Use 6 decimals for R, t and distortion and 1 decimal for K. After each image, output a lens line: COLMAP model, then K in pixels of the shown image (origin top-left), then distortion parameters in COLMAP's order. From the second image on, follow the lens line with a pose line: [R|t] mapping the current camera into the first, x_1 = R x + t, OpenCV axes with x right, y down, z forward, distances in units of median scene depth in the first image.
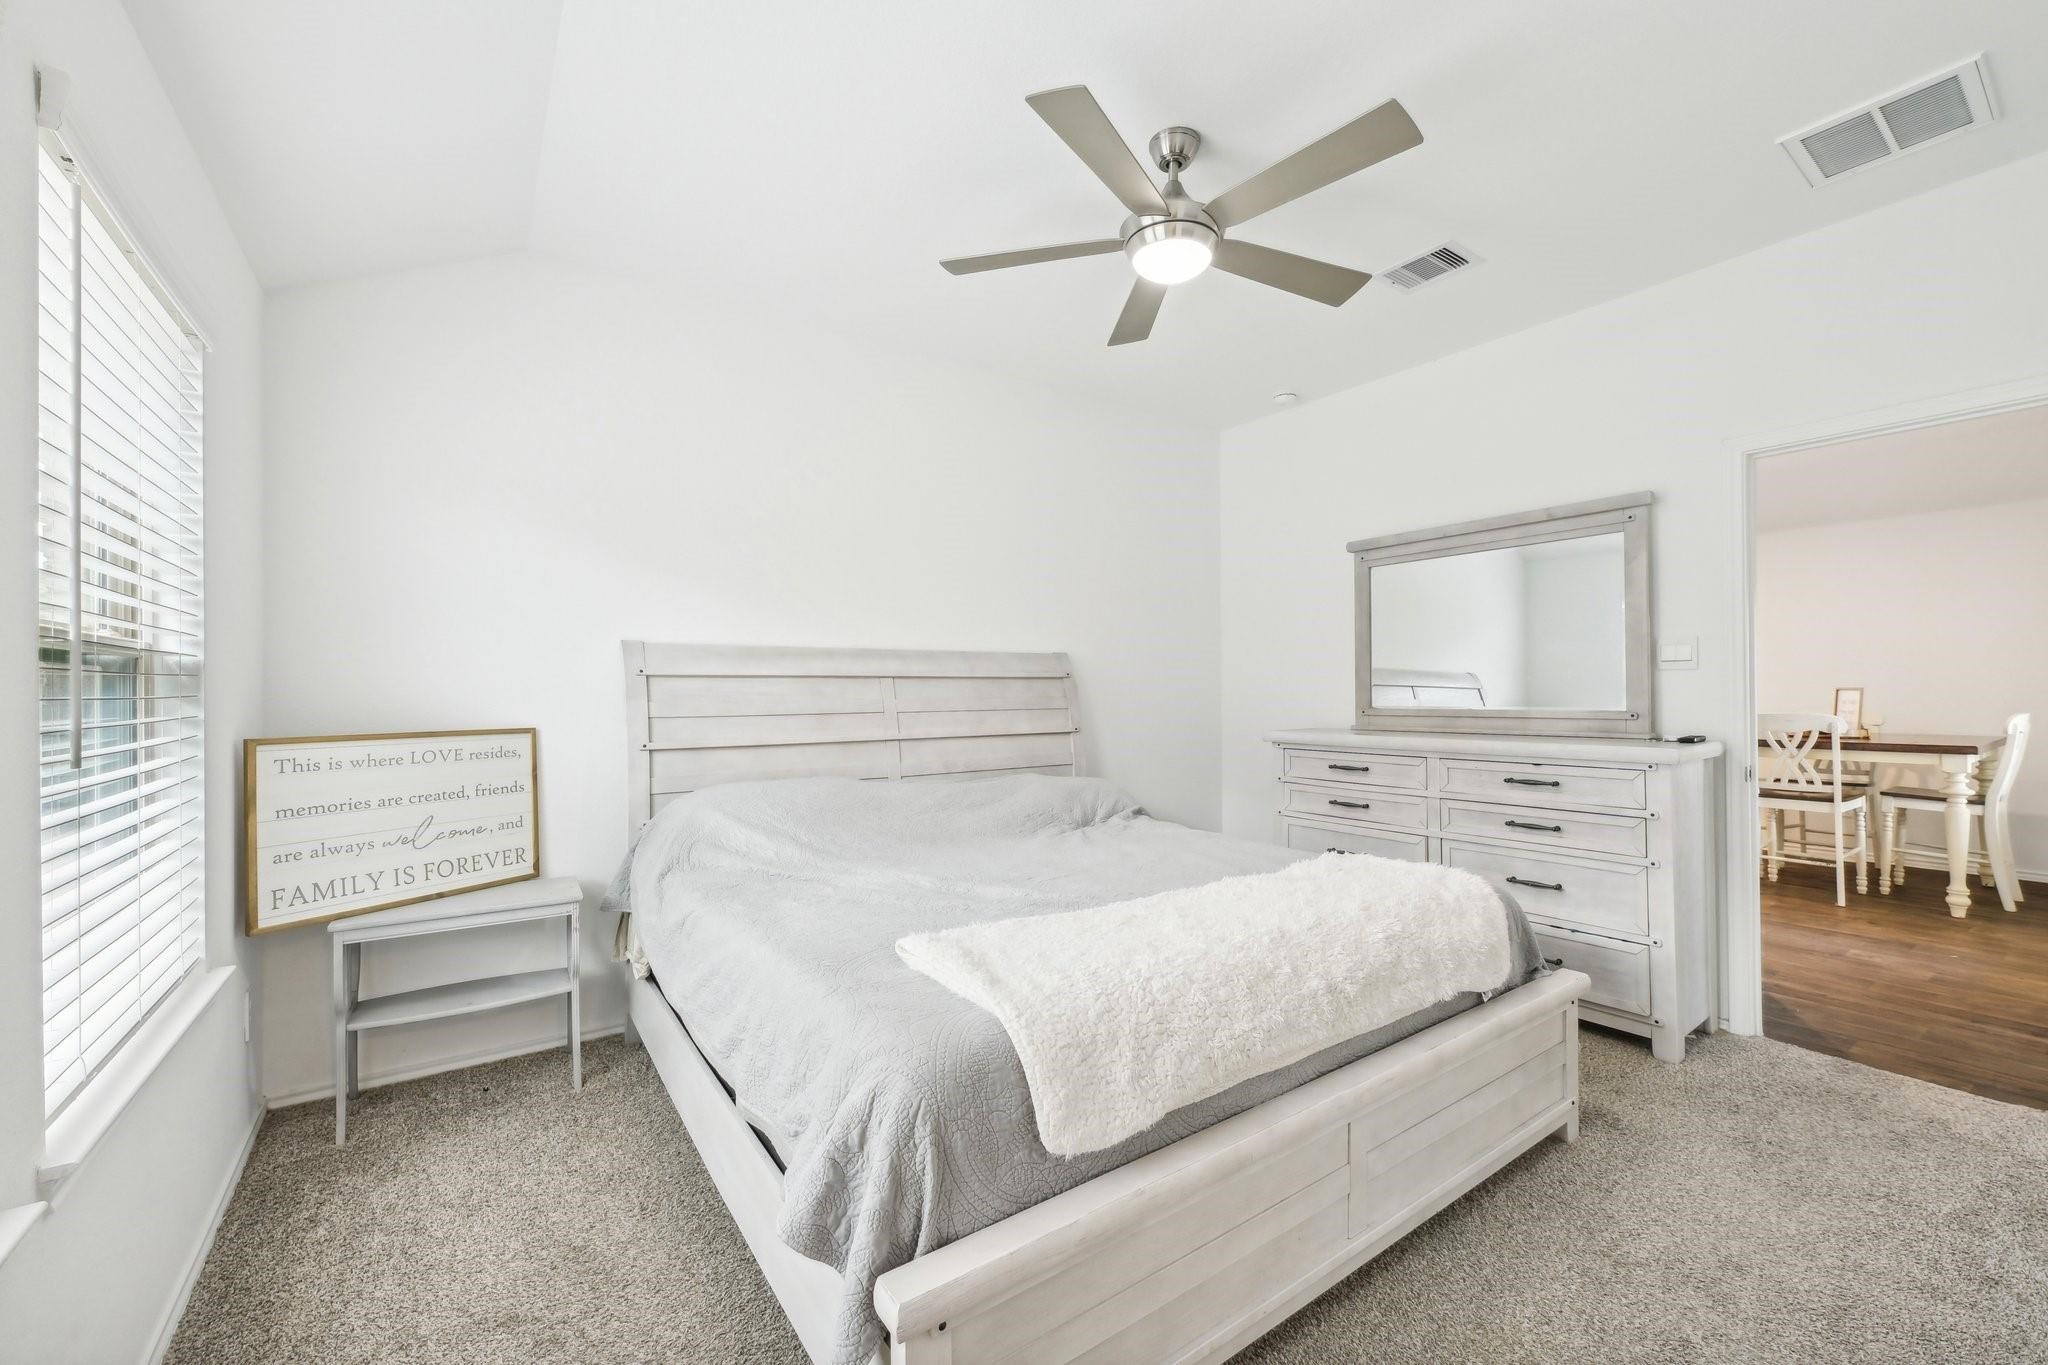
lens RADIAL K [[820.0, 0, 1016.5], [0, 820.0, 687.9], [0, 0, 1]] dist [0.000606, 0.000256]
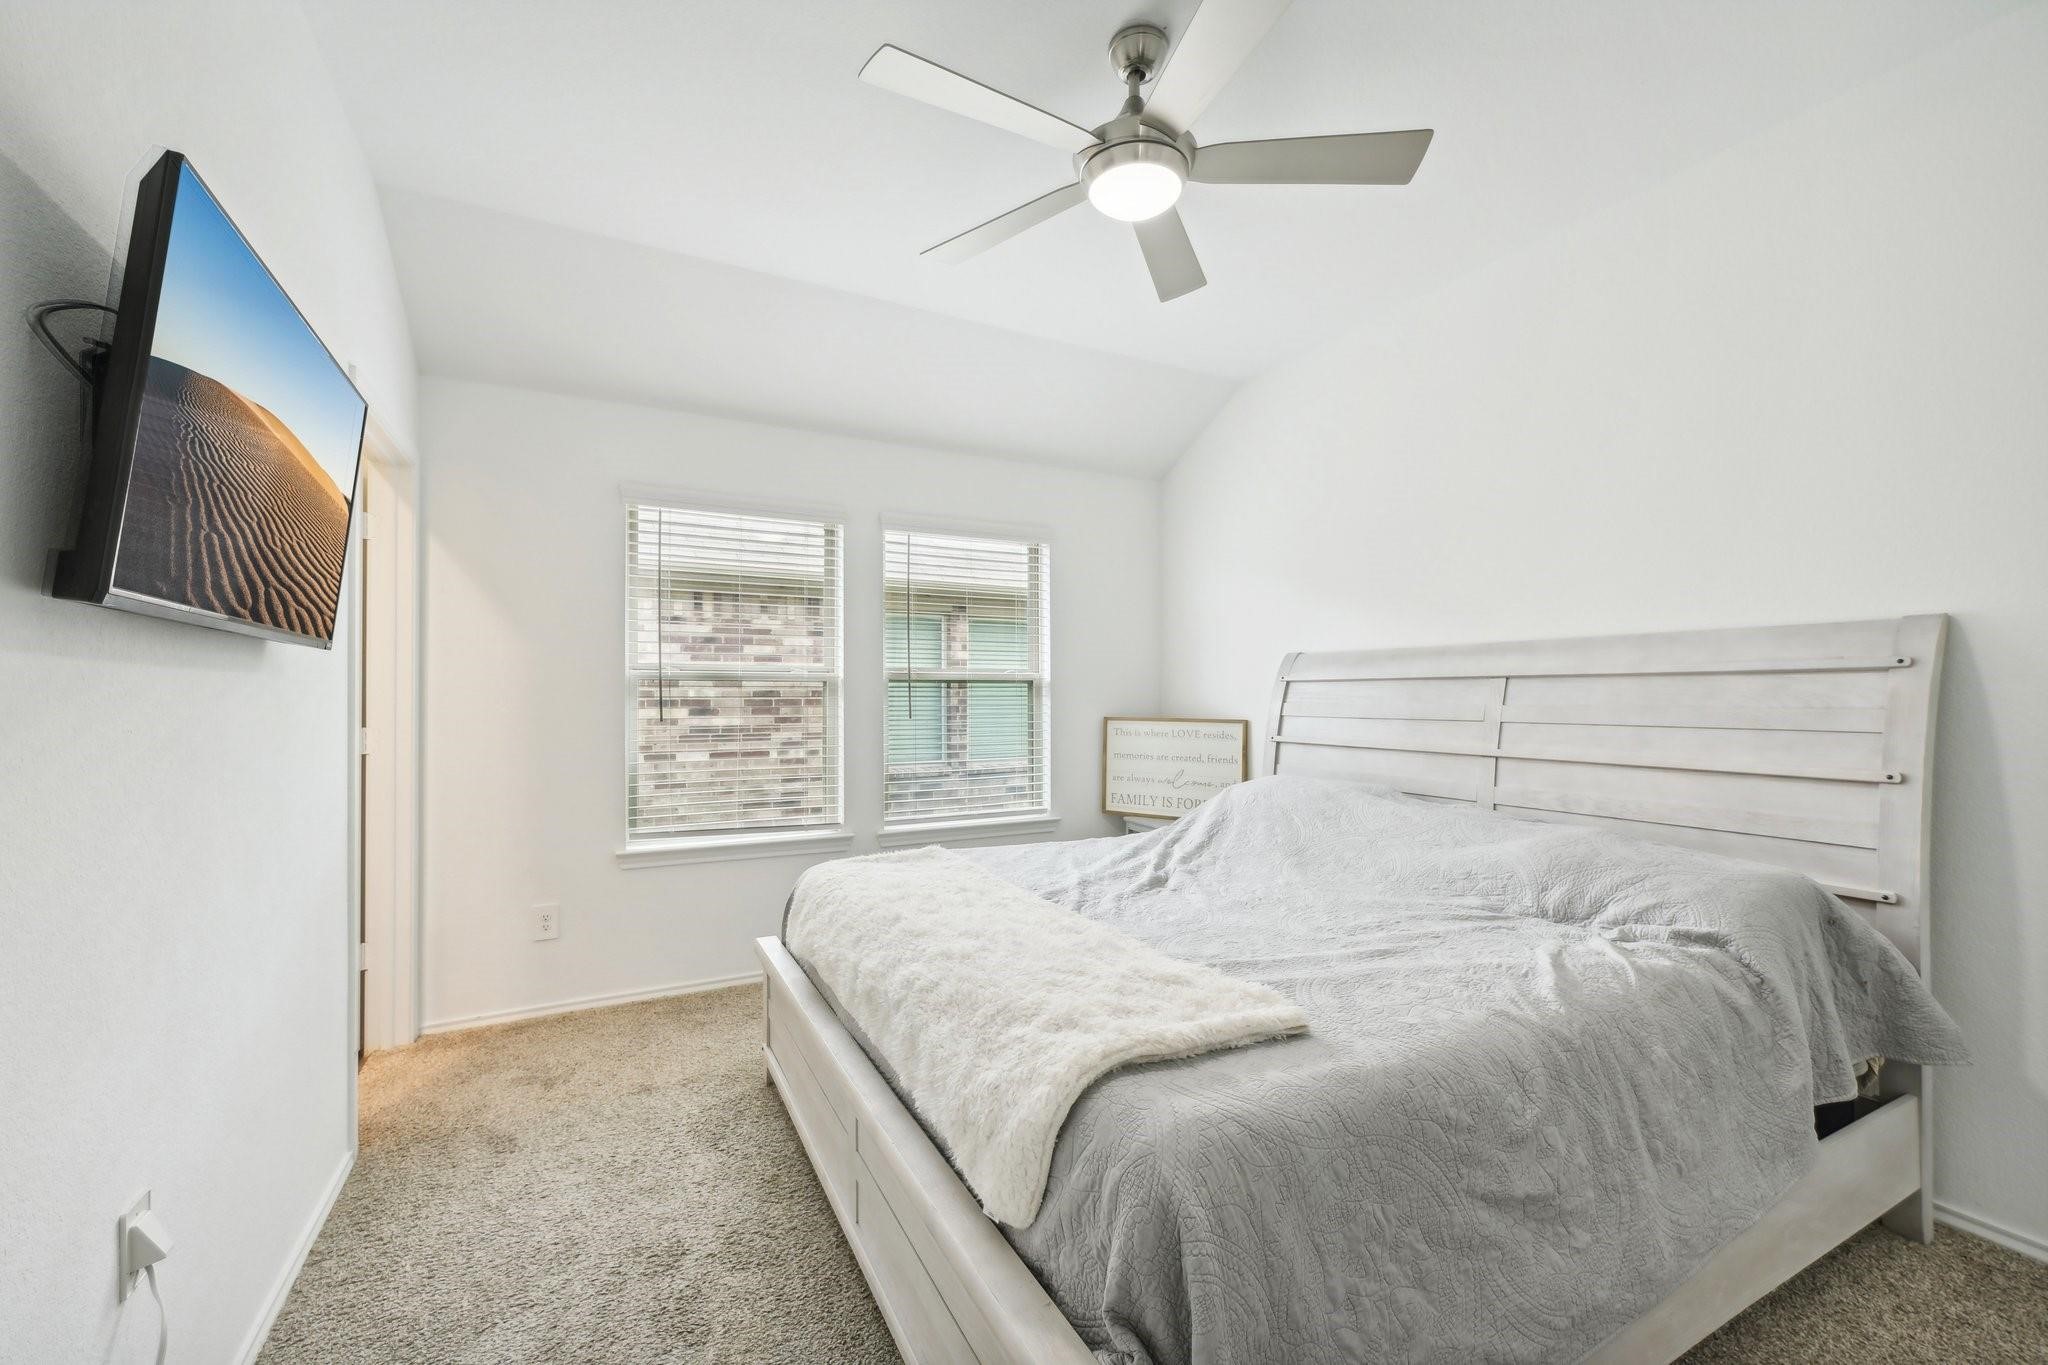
lens RADIAL K [[820.0, 0, 1016.5], [0, 820.0, 687.9], [0, 0, 1]] dist [0.000606, 0.000256]
pose [[-0.128781, 0.001879, -0.991671, 0.933114], [0.010988, 0.999940, 0.000468, -0.011579], [0.991612, -0.010836, -0.128794, 0.865553]]
